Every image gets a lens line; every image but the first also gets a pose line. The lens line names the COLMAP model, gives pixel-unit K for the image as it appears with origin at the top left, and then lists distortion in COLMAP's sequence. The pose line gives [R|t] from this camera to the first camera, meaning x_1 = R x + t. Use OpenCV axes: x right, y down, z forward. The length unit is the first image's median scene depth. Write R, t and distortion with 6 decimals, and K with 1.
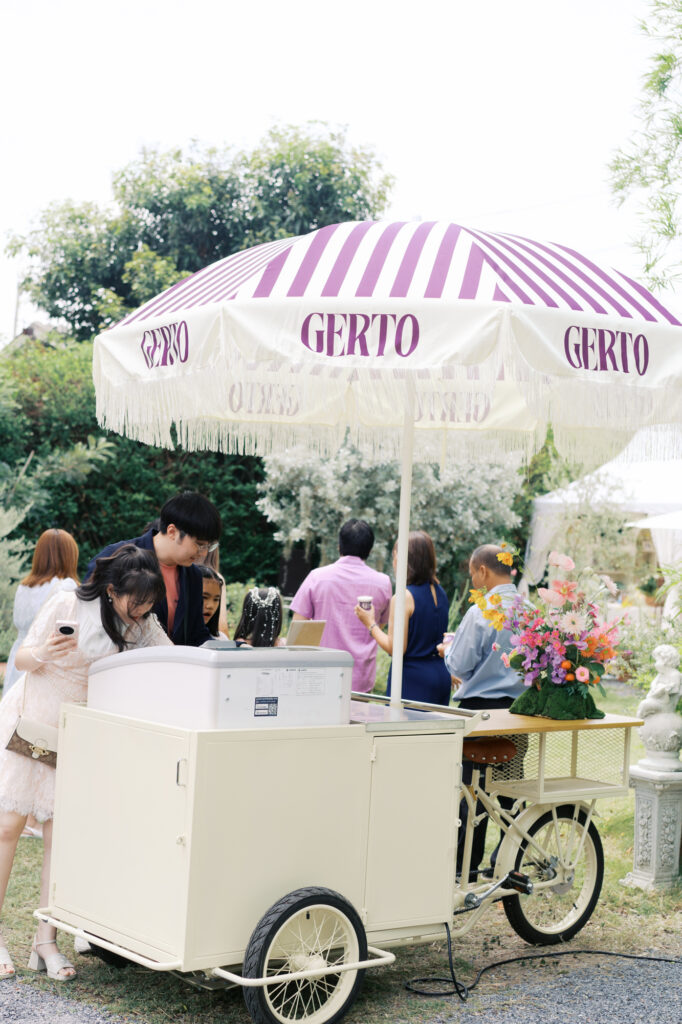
lens RADIAL K [[1546.2, 0, 341.0], [0, 1546.2, 512.0], [0, 0, 1]] dist [-0.009253, -0.079736]
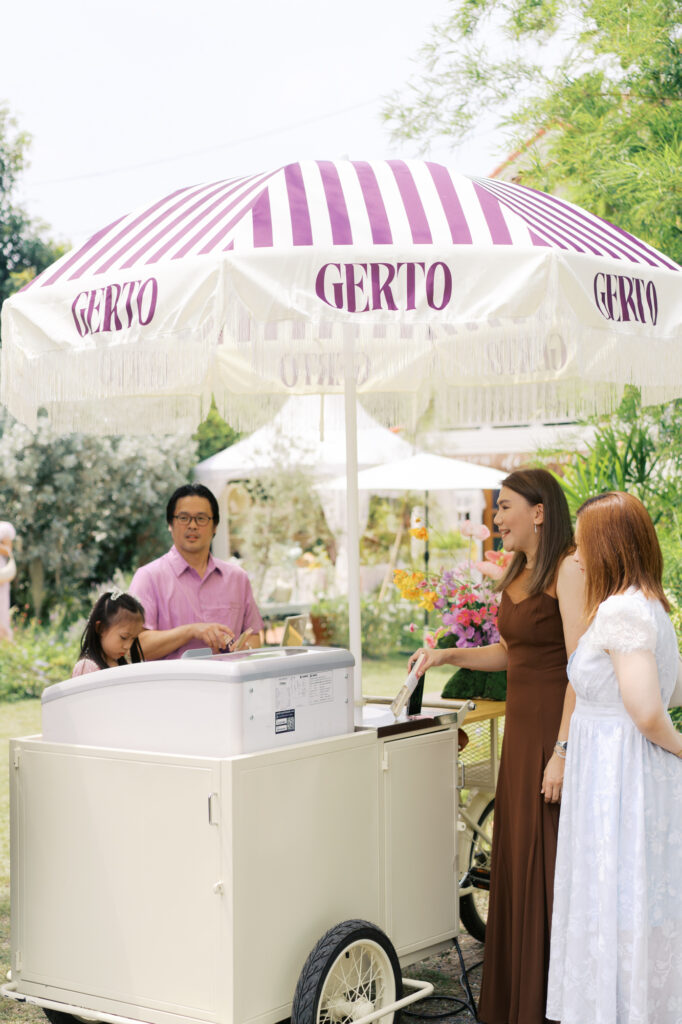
lens RADIAL K [[1546.2, 0, 341.0], [0, 1546.2, 512.0], [0, 0, 1]] dist [-0.009253, -0.079736]
pose [[0.960297, -0.060534, 0.272334, -0.243620], [0.054726, 0.998084, 0.028879, -0.013917], [-0.273560, -0.012829, 0.961769, 0.160056]]
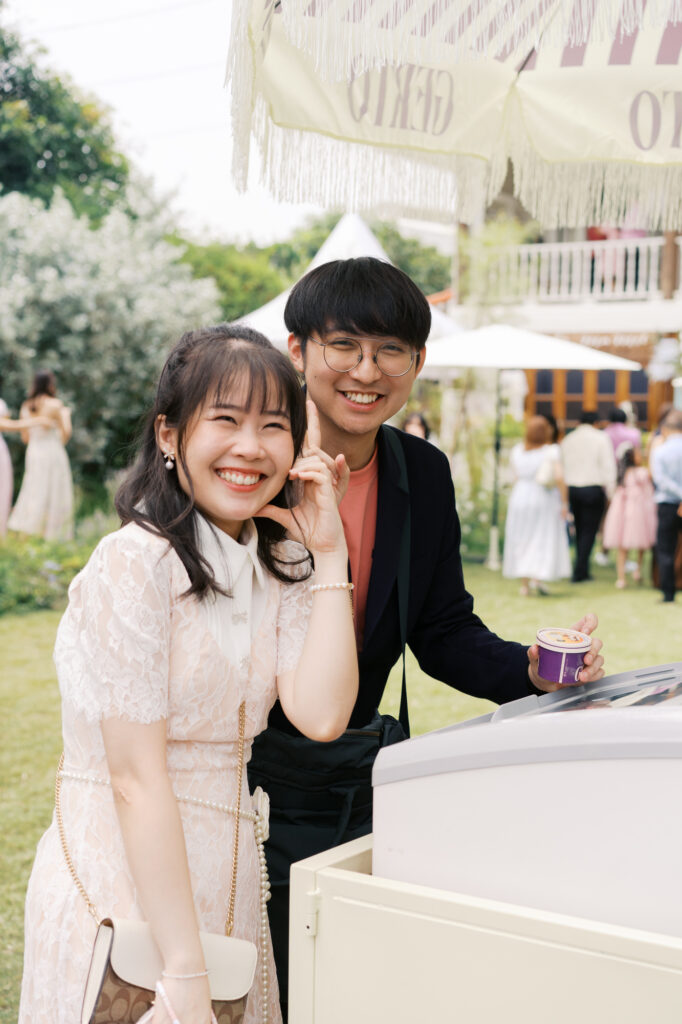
lens RADIAL K [[1546.2, 0, 341.0], [0, 1546.2, 512.0], [0, 0, 1]] dist [-0.009253, -0.079736]
pose [[0.952920, -0.057960, 0.297631, -0.291551], [0.028263, 0.994266, 0.103133, 0.007133], [-0.301902, -0.089865, 0.949094, 0.715503]]
